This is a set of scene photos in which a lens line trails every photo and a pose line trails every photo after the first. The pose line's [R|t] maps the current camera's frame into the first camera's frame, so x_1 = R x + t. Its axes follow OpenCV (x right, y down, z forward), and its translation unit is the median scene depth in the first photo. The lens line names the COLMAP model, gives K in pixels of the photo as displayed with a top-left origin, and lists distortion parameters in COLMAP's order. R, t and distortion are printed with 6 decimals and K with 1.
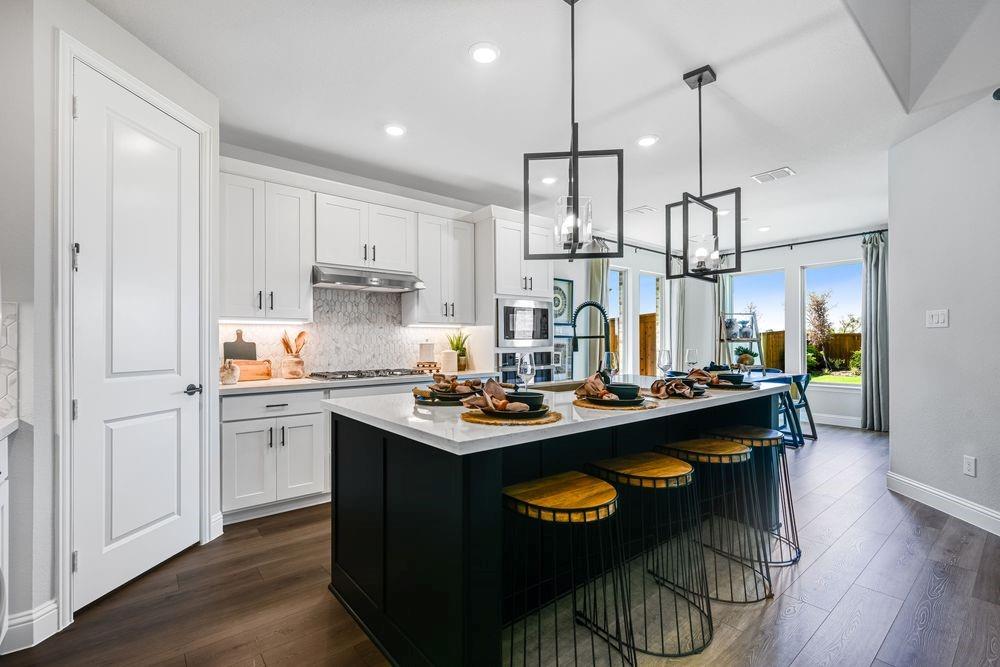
lens RADIAL K [[456.0, 0, 500.5], [0, 456.0, 339.1], [0, 0, 1]] dist [0.001232, 0.000474]
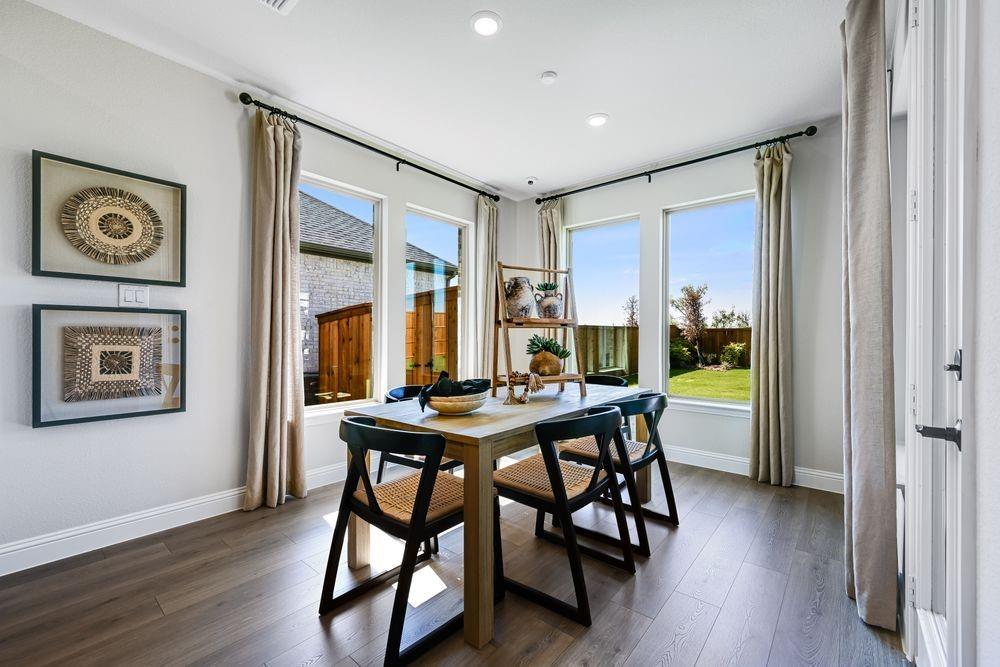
lens RADIAL K [[429.0, 0, 502.3], [0, 429.0, 339.3], [0, 0, 1]] dist [0.003705, 0.000264]
pose [[0.982573, 0.005204, 0.185804, 0.404403], [-0.007545, 0.999901, 0.011893, 0.014348], [-0.185724, -0.013087, 0.982515, 0.558753]]
